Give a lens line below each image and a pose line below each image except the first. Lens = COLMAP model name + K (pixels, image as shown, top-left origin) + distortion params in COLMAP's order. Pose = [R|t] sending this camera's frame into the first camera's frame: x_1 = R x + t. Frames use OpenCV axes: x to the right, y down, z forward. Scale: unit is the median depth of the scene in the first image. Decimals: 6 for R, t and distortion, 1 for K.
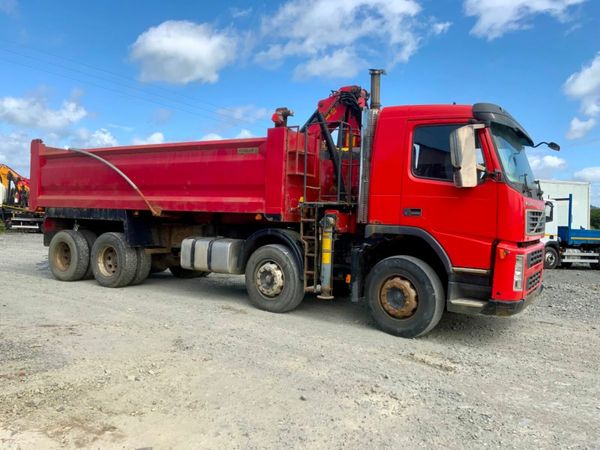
lens RADIAL K [[497.2, 0, 300.0], [0, 497.2, 225.0], [0, 0, 1]] dist [0.072343, -0.126969]
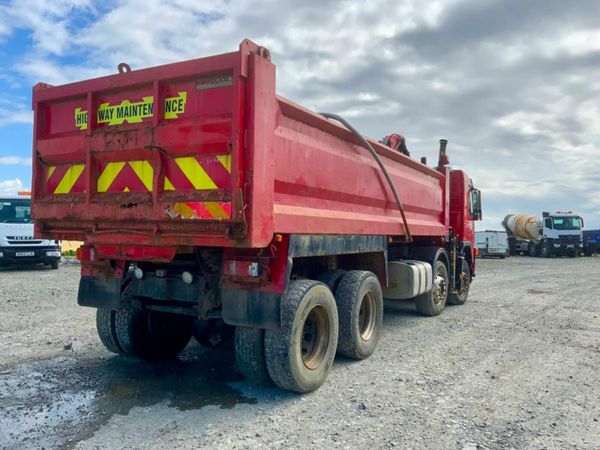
lens RADIAL K [[497.2, 0, 300.0], [0, 497.2, 225.0], [0, 0, 1]] dist [0.072343, -0.126969]
pose [[-0.066408, -0.014179, 0.997692, -1.084858], [0.001671, 0.999896, 0.014322, -0.057825], [-0.997791, 0.002619, -0.066377, 1.222928]]
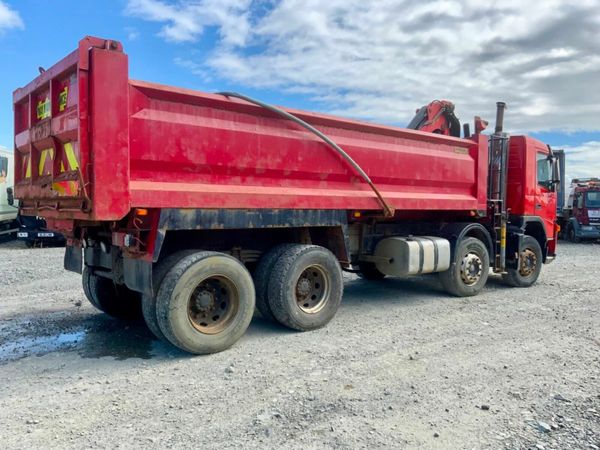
lens RADIAL K [[497.2, 0, 300.0], [0, 497.2, 225.0], [0, 0, 1]] dist [0.072343, -0.126969]
pose [[0.270363, -0.061600, 0.960786, -1.073562], [0.018677, 0.998099, 0.058737, -0.053273], [-0.962577, 0.002064, 0.270999, 0.916856]]
